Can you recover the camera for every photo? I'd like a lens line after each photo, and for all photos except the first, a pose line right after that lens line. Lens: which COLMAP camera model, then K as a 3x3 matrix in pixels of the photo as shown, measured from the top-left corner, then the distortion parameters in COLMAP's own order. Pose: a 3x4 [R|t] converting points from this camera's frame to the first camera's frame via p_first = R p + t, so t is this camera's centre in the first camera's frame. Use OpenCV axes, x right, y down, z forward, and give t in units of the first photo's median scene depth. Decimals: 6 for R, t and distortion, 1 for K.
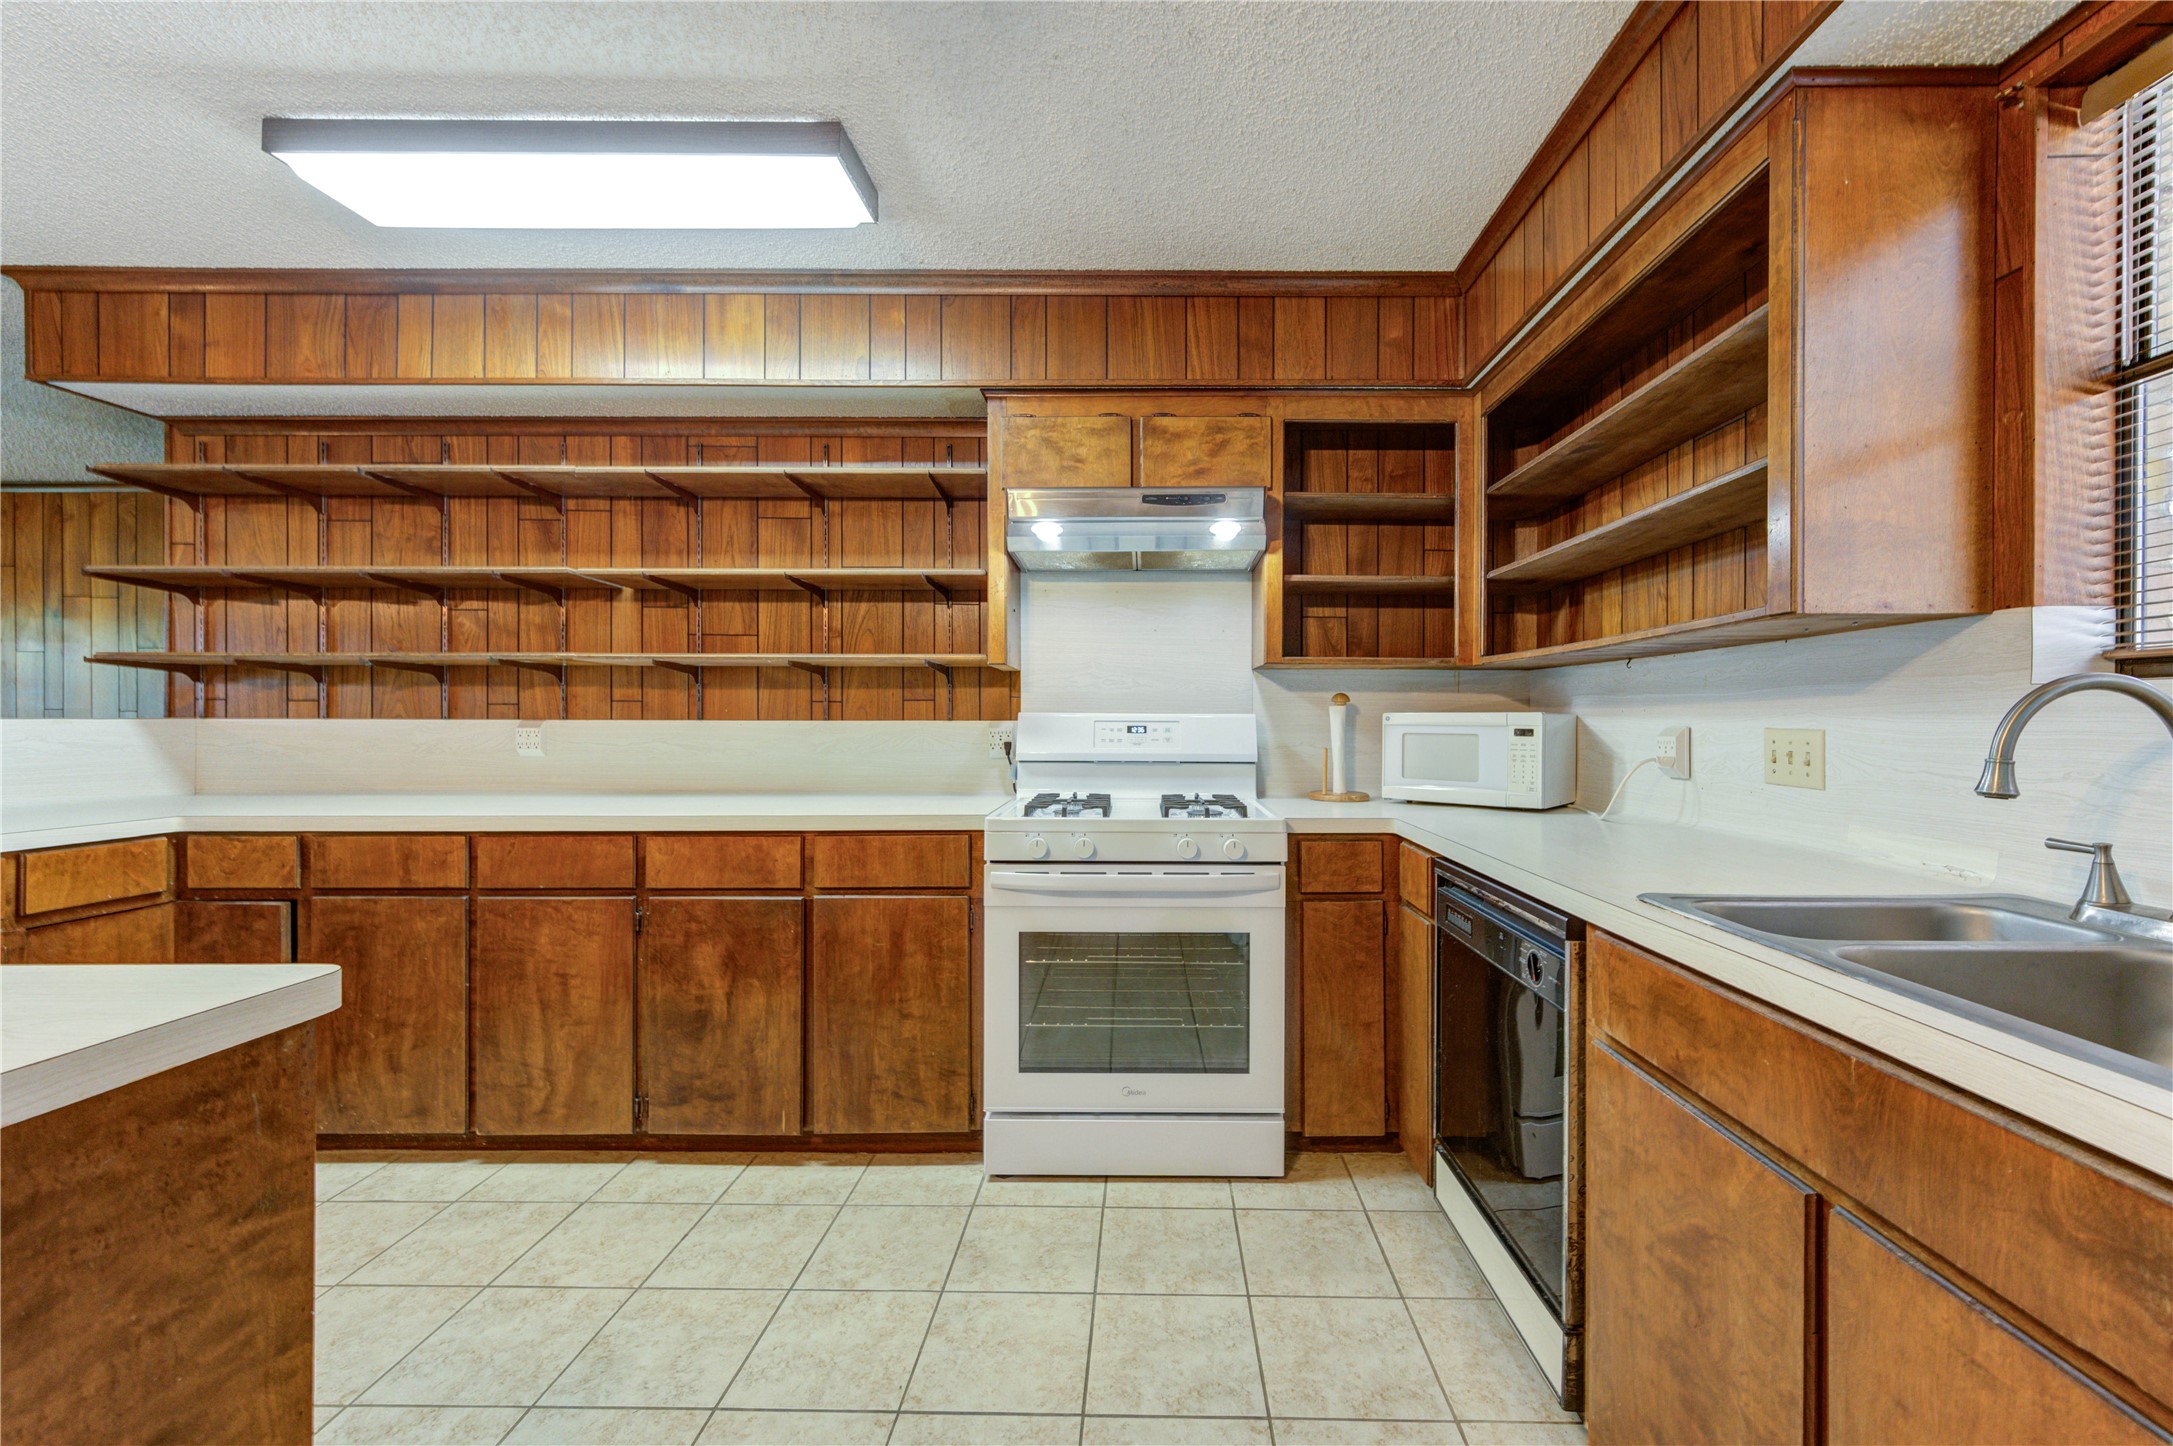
lens RADIAL K [[873.7, 0, 1134.2], [0, 873.7, 722.5], [0, 0, 1]] dist [0.009836, 0.000133]
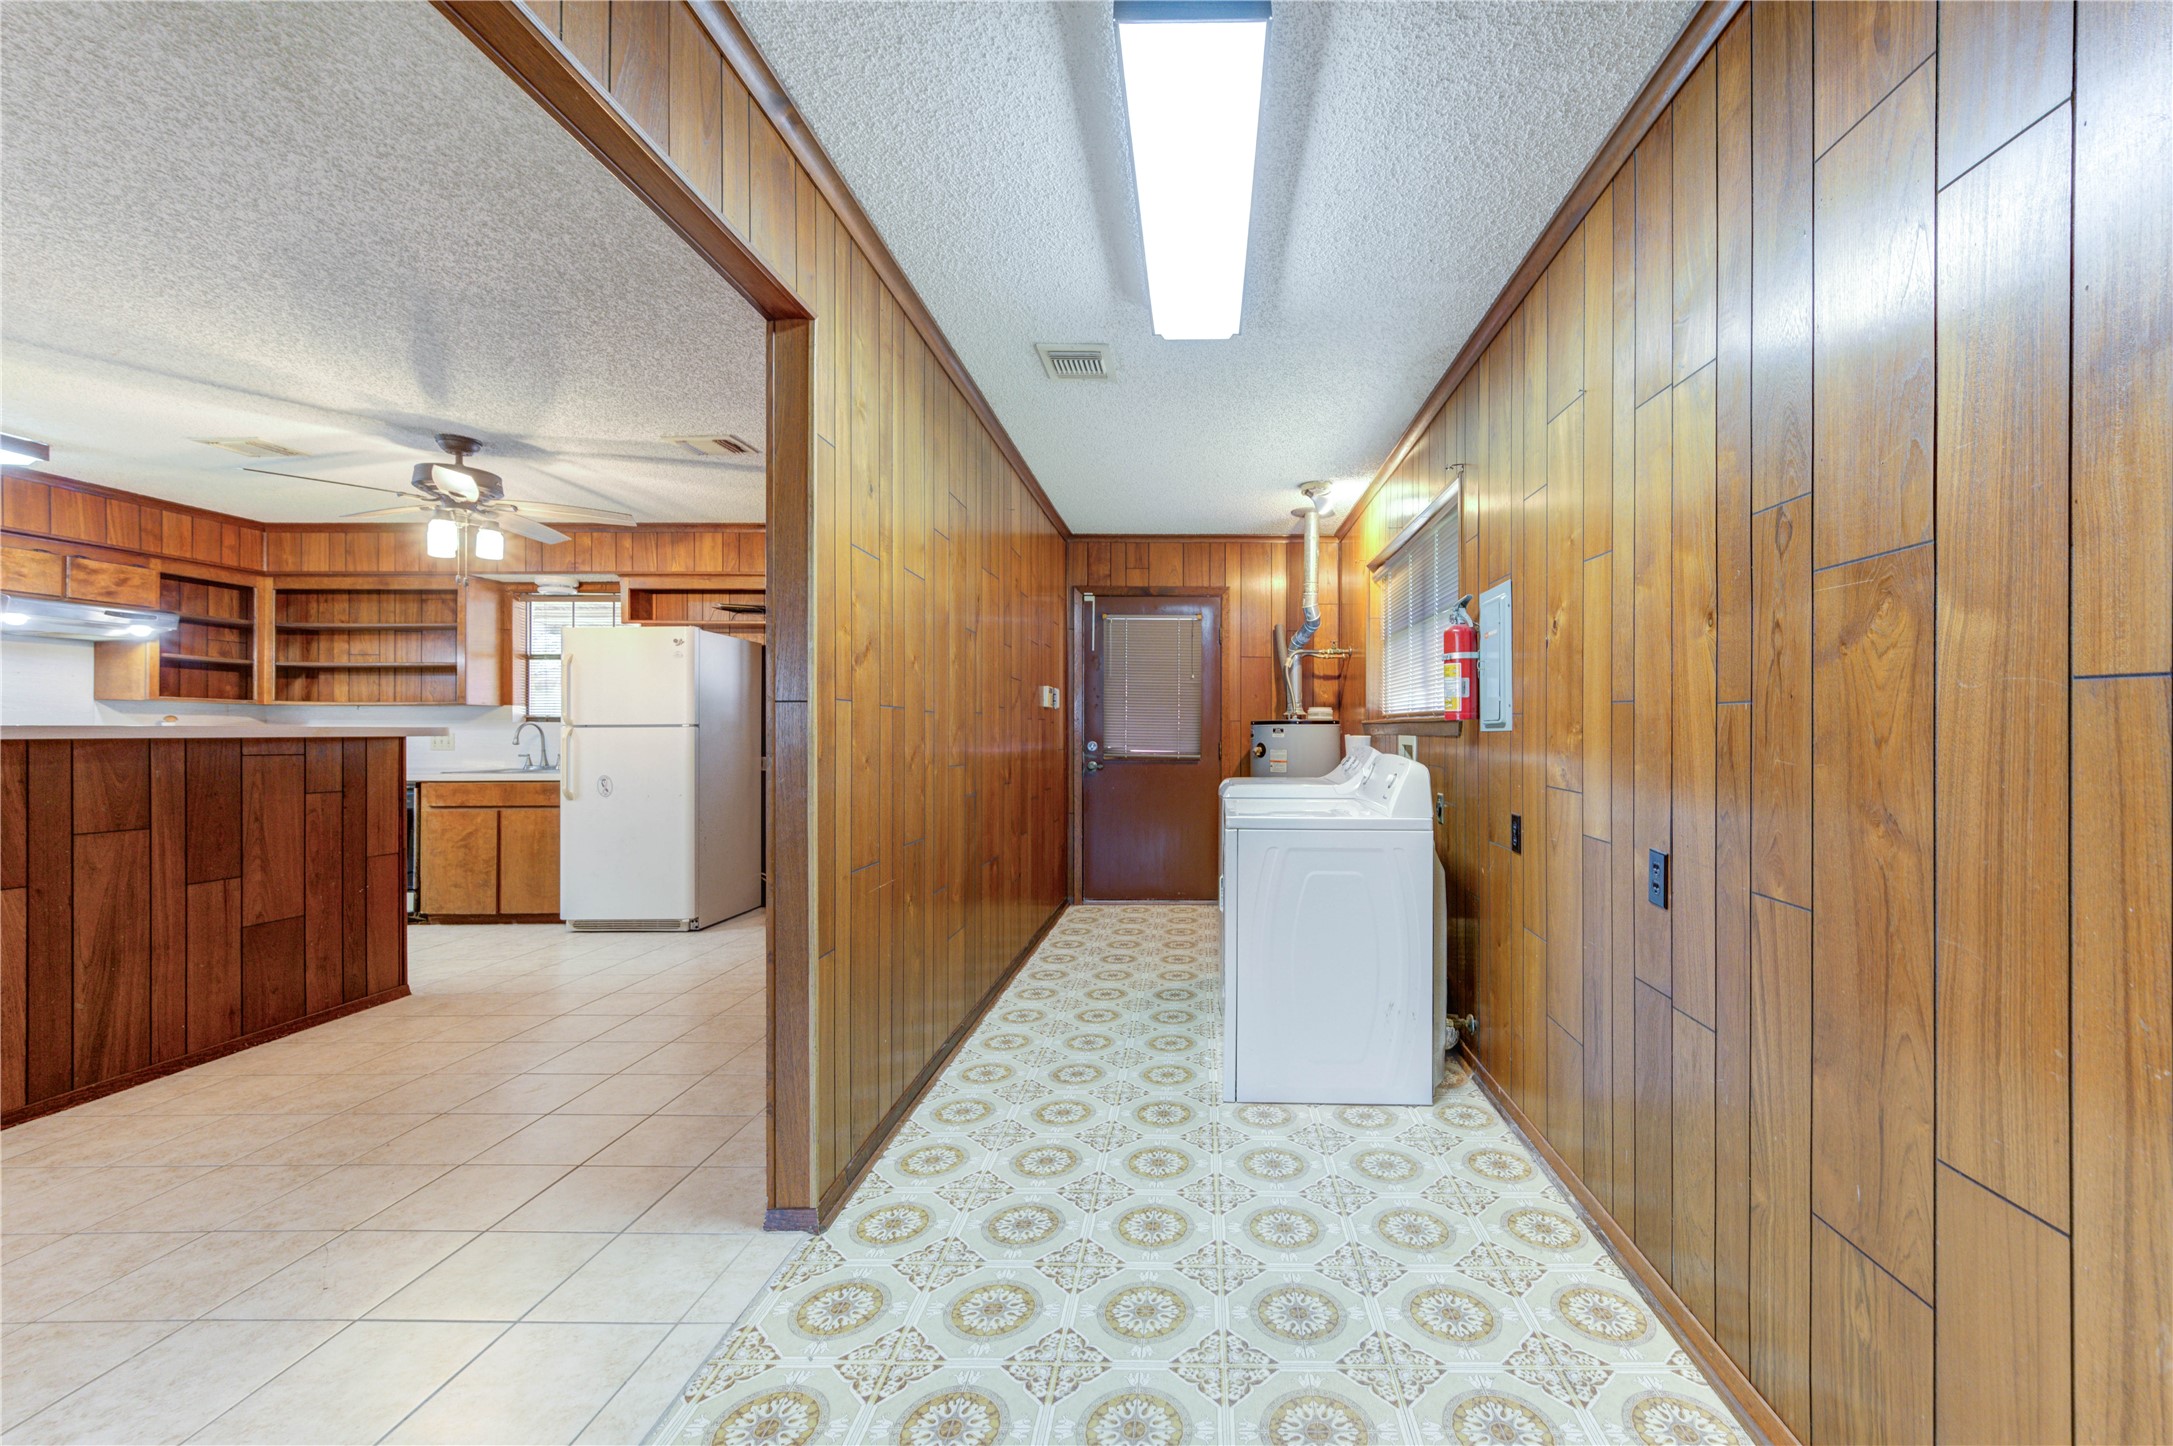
lens RADIAL K [[894.3, 0, 1201.1], [0, 894.3, 731.6], [0, 0, 1]] dist [0.000452, 0.000093]
pose [[-0.002967, 0.000604, 0.999995, -1.790837], [0.003093, 0.999995, -0.000595, 0.009367], [-0.999991, 0.003091, -0.002969, -1.262154]]
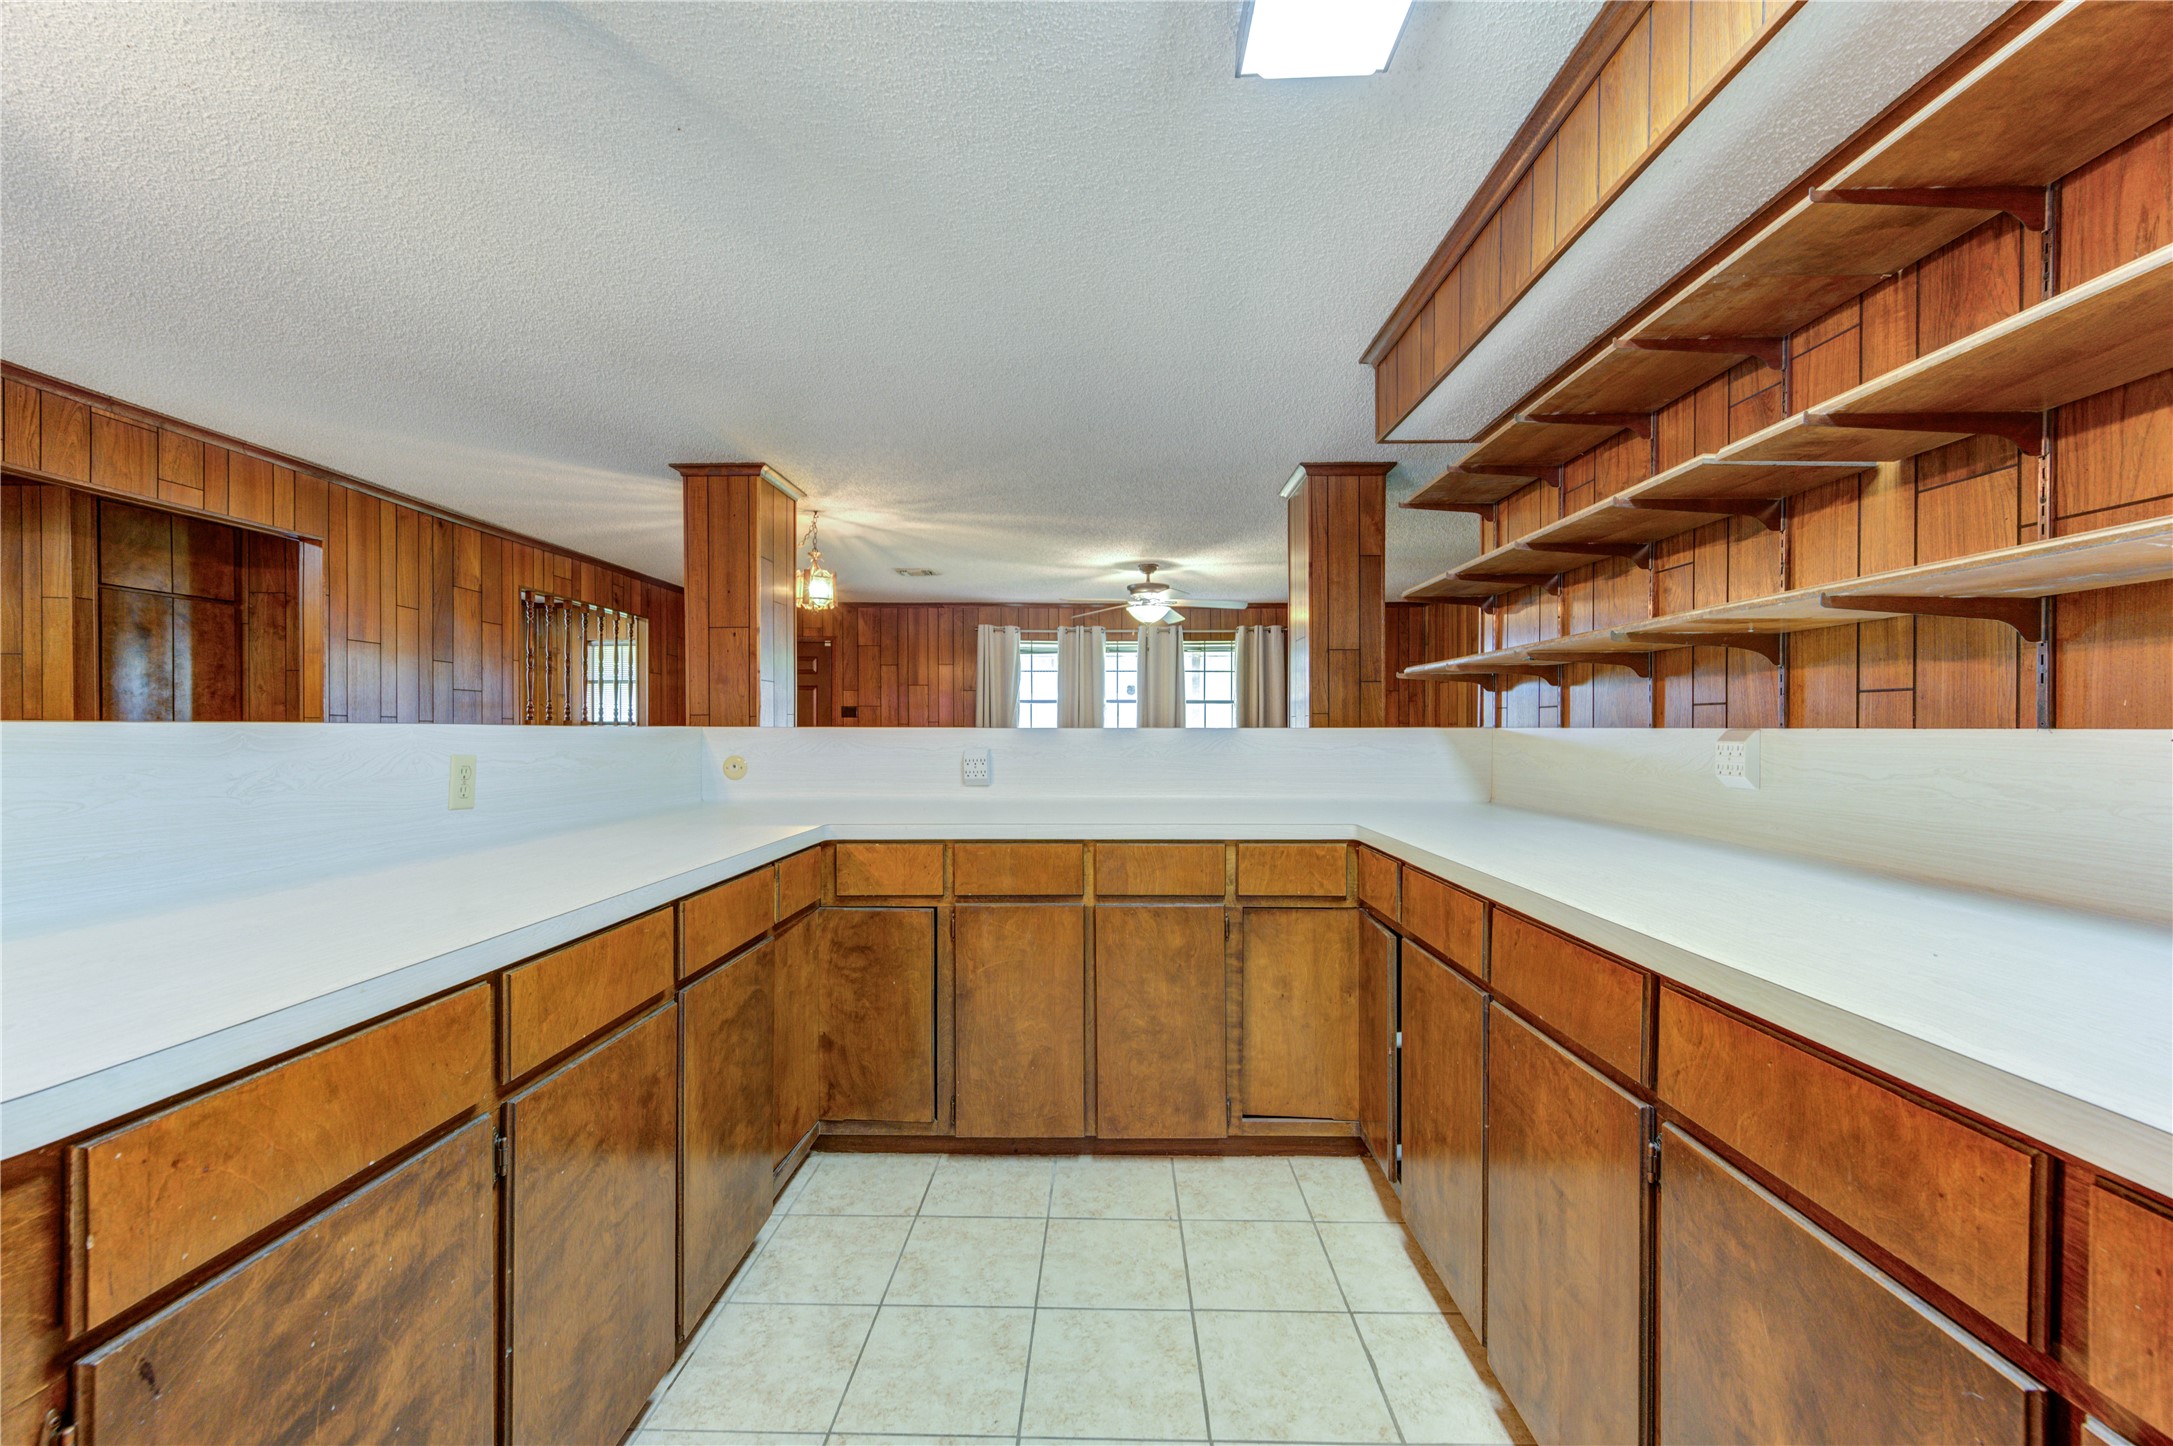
lens RADIAL K [[844.9, 0, 1094.9], [0, 844.9, 732.5], [0, 0, 1]] dist [0.007482, -0.003061]
pose [[-0.010757, 0.003551, -0.999936, -0.103026], [-0.002581, 0.999990, 0.003579, -0.000781], [0.999939, 0.002619, -0.010748, 0.626611]]
